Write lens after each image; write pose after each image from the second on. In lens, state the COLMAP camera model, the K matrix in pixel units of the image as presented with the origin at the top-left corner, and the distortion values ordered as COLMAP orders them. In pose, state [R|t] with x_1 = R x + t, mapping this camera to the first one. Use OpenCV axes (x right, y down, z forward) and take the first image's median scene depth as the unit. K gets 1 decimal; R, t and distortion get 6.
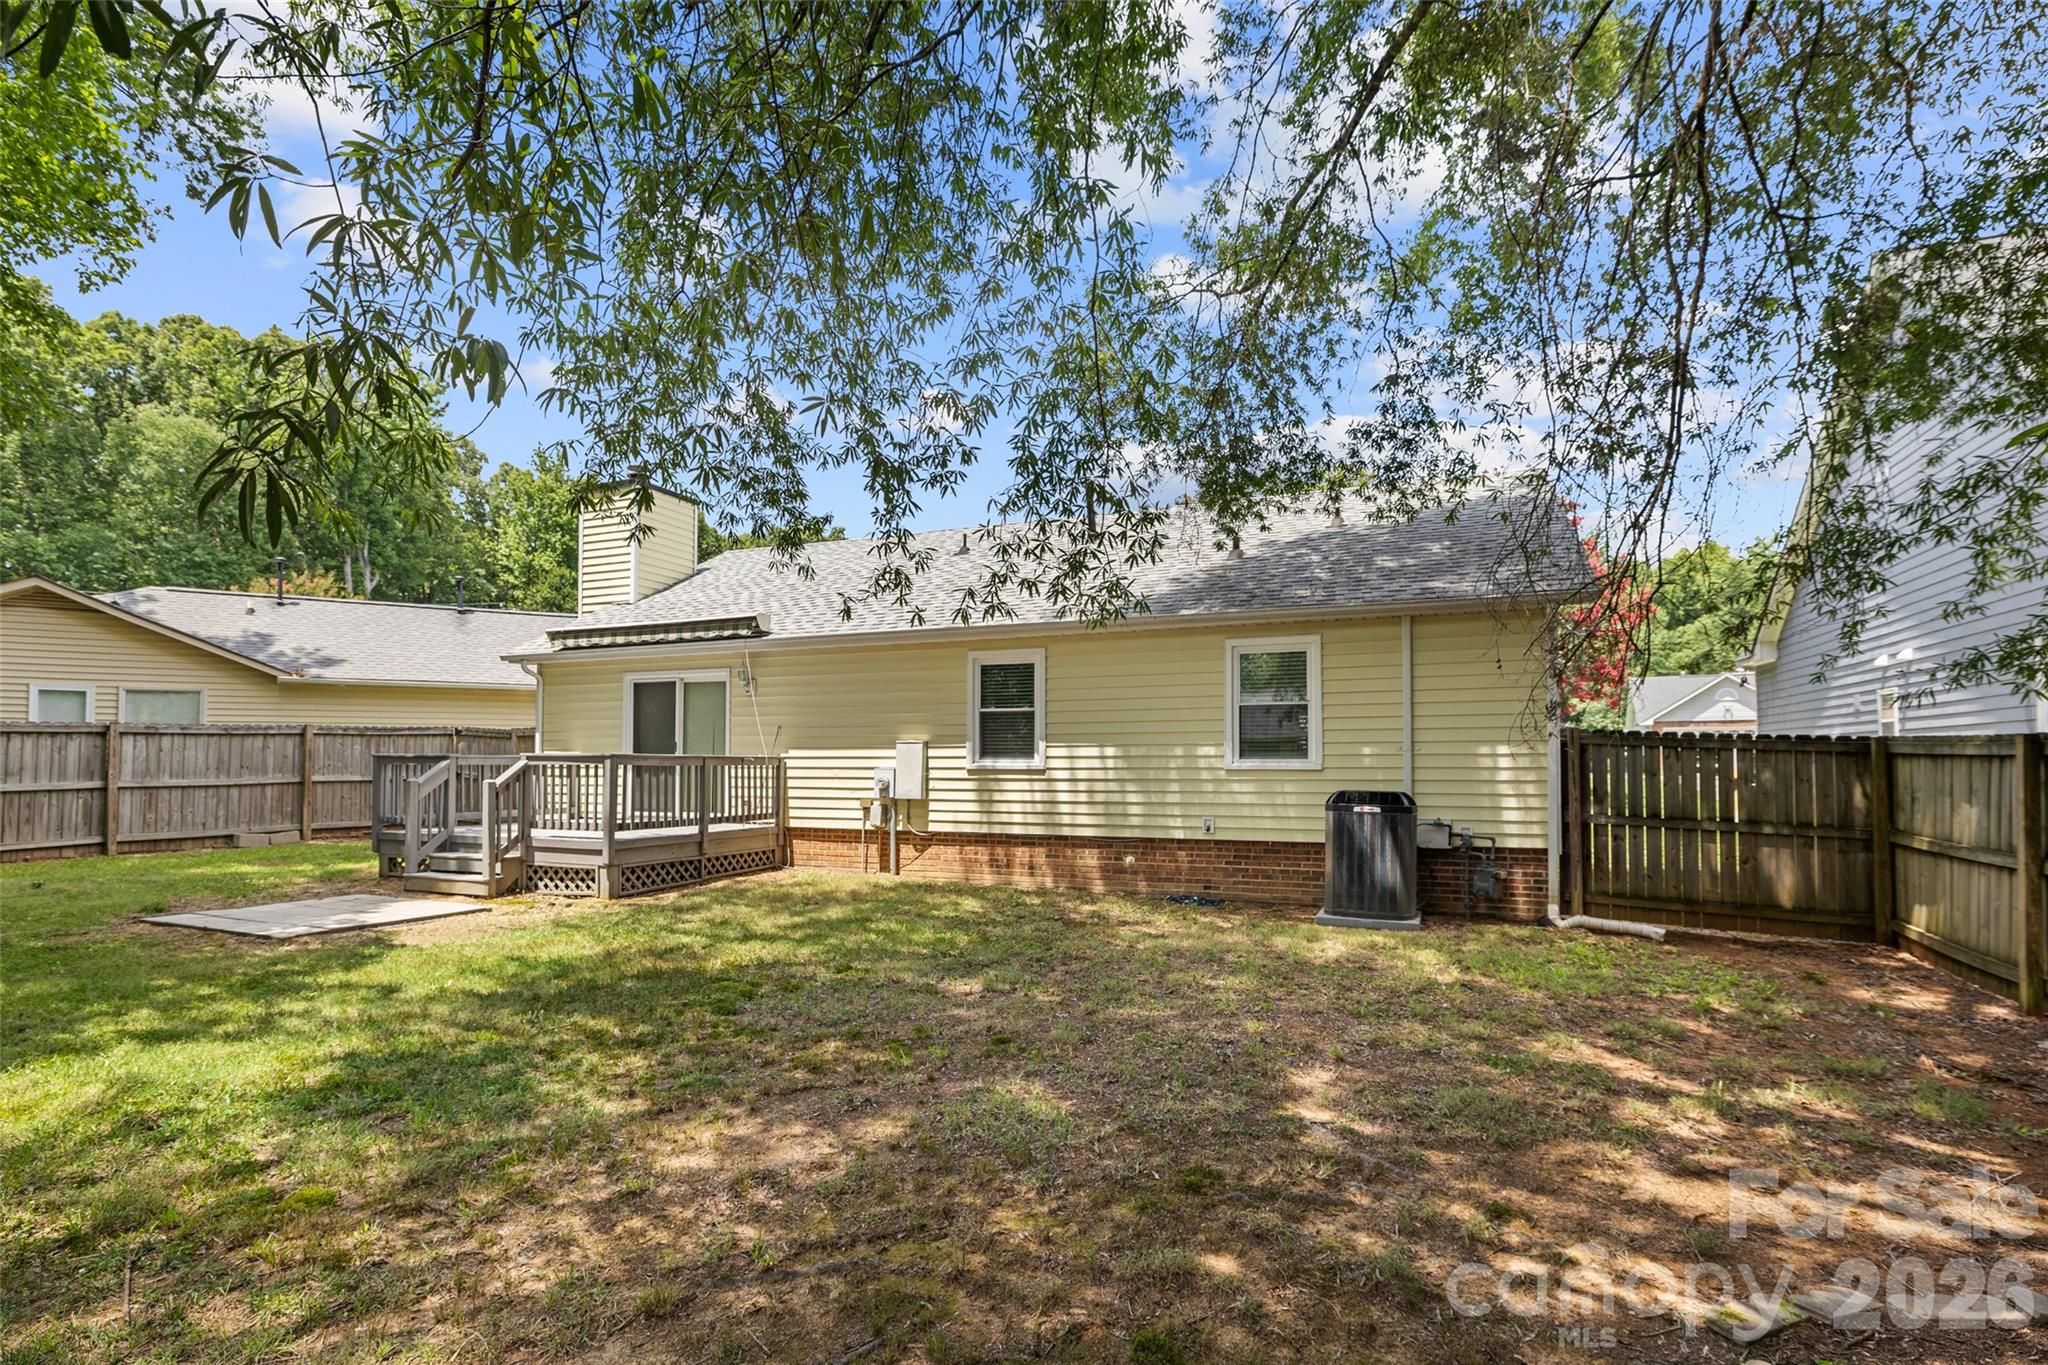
lens RADIAL K [[998.5, 0, 1038.7], [0, 998.5, 713.4], [0, 0, 1]] dist [-0.006097, -0.000657]
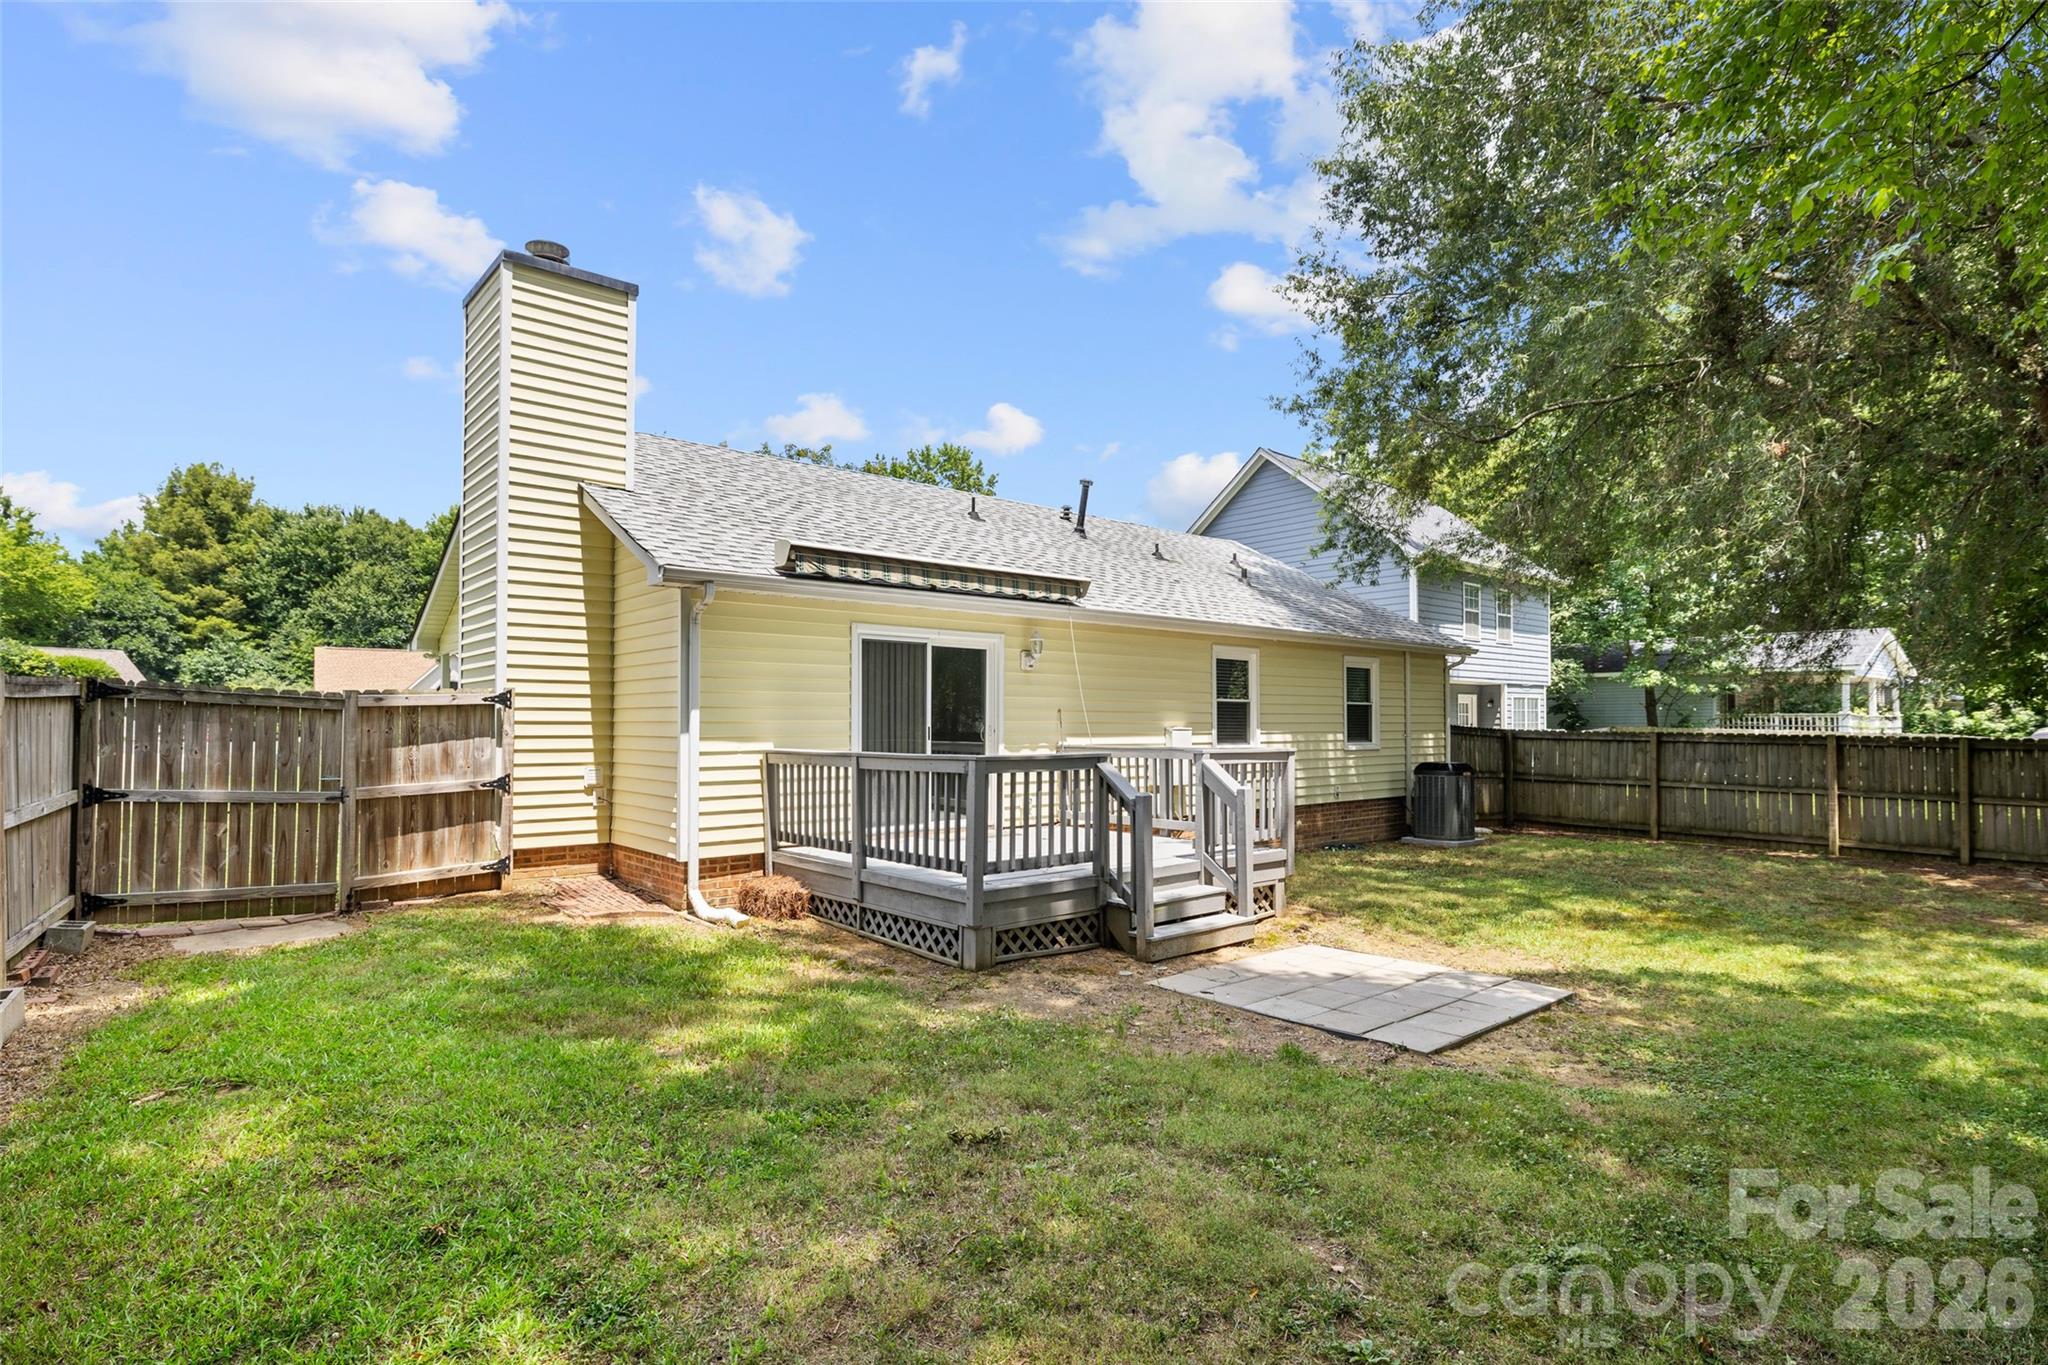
lens RADIAL K [[1051.1, 0, 1018.0], [0, 1051.1, 684.8], [0, 0, 1]] dist [-0.003217, 0.000575]
pose [[0.432957, 0.031569, 0.900862, -1.184910], [-0.048046, 0.998774, -0.011909, 0.004223], [-0.900133, -0.038126, 0.433943, 0.702073]]
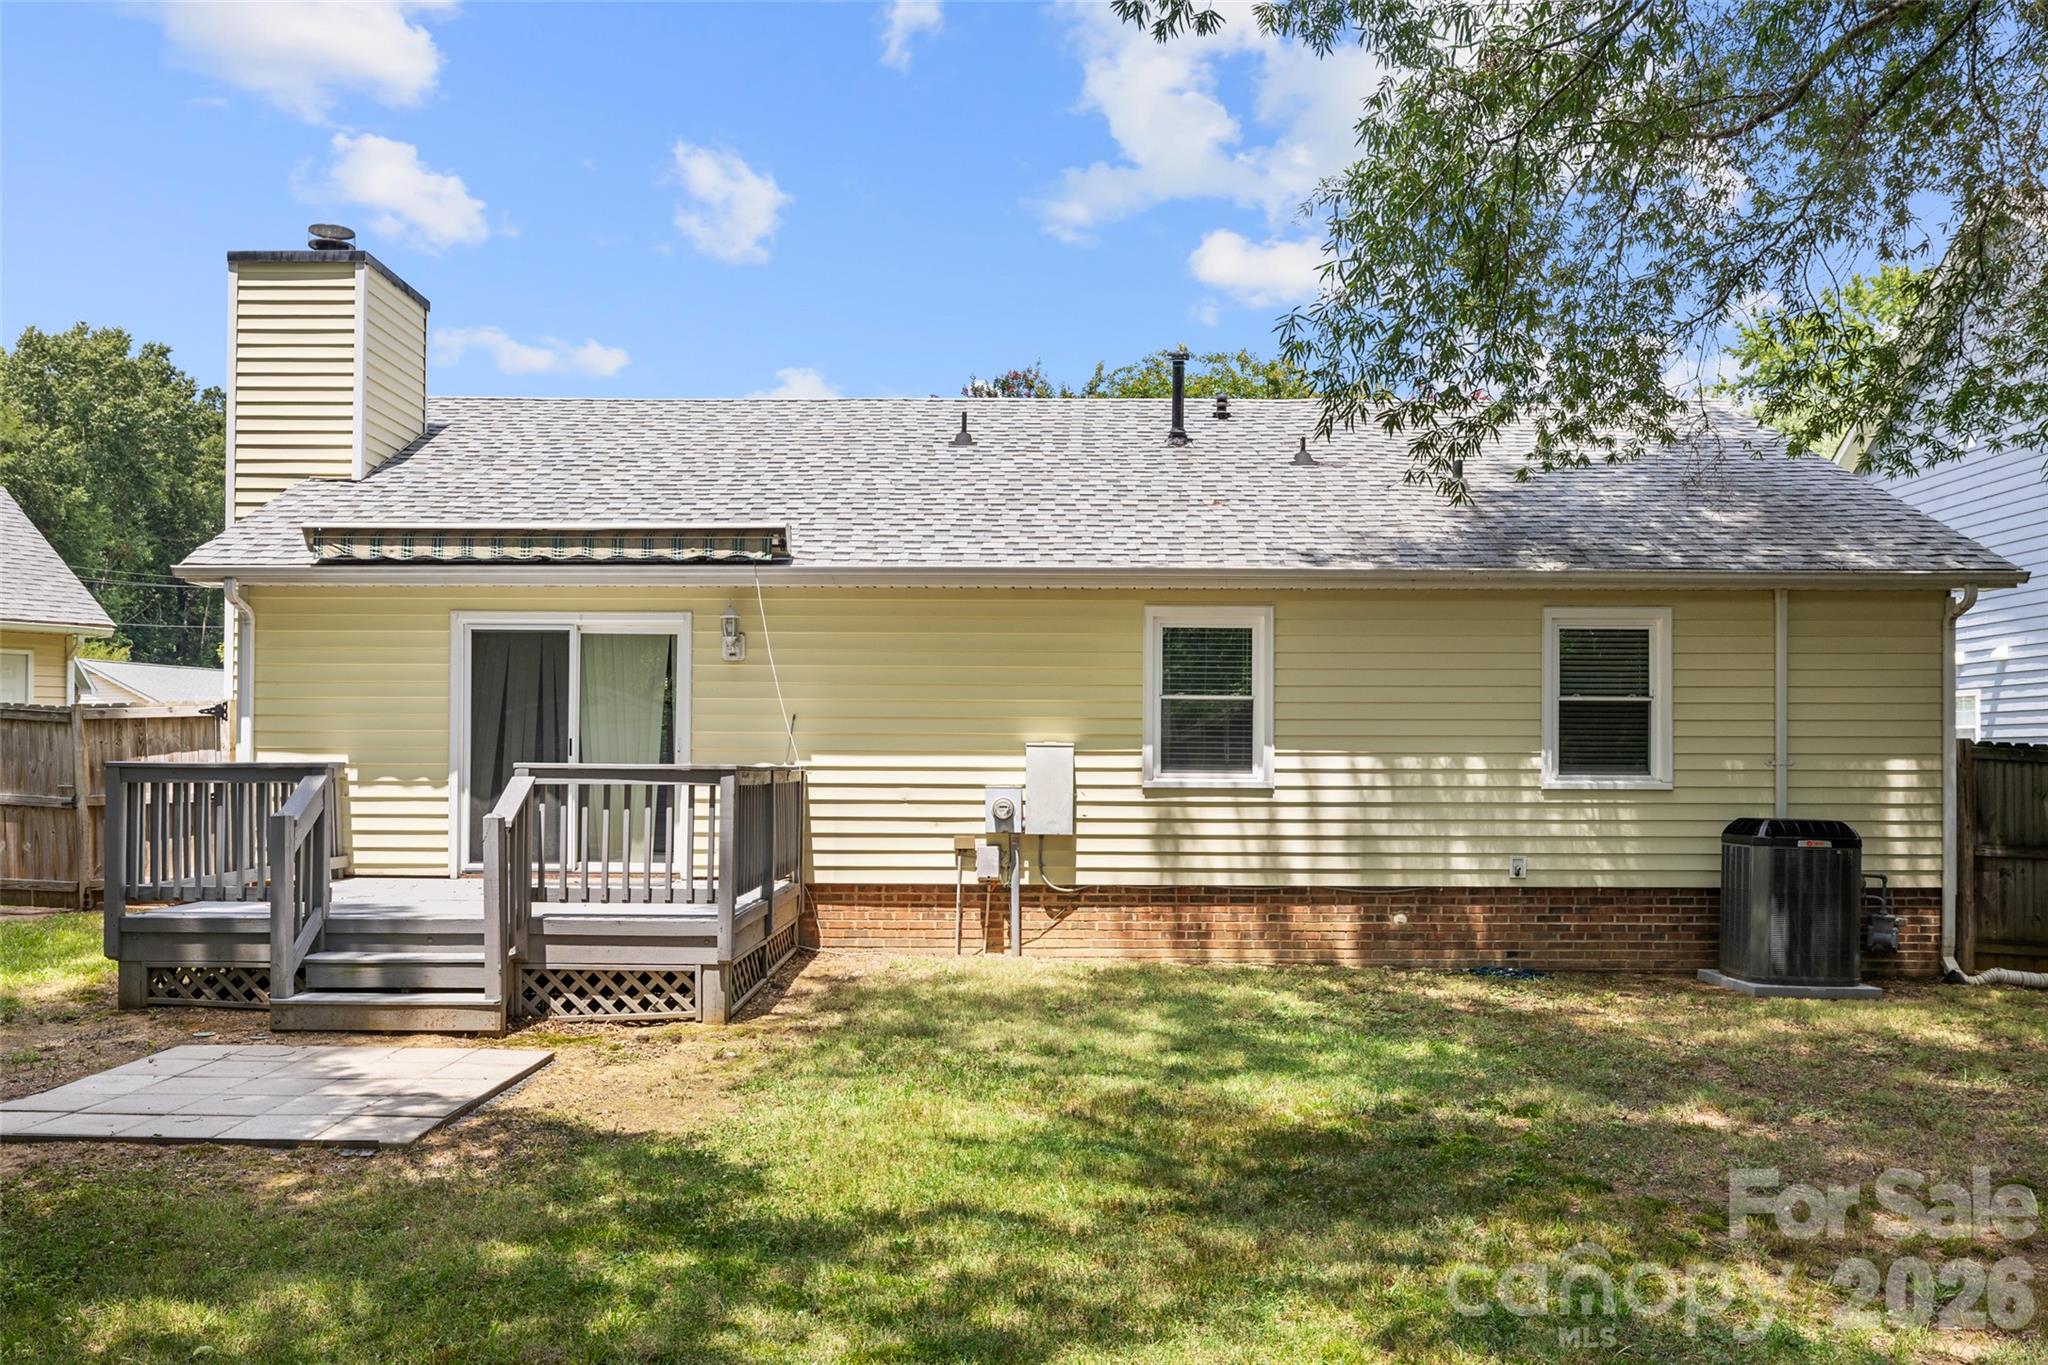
lens RADIAL K [[1495.3, 0, 1018.8], [0, 1495.3, 695.9], [0, 0, 1]] dist [-0.002840, 0.002321]
pose [[0.924273, 0.021166, 0.381146, -0.520958], [-0.023603, 0.999720, 0.001720, -0.003389], [-0.381002, -0.010585, 0.924513, 0.136447]]
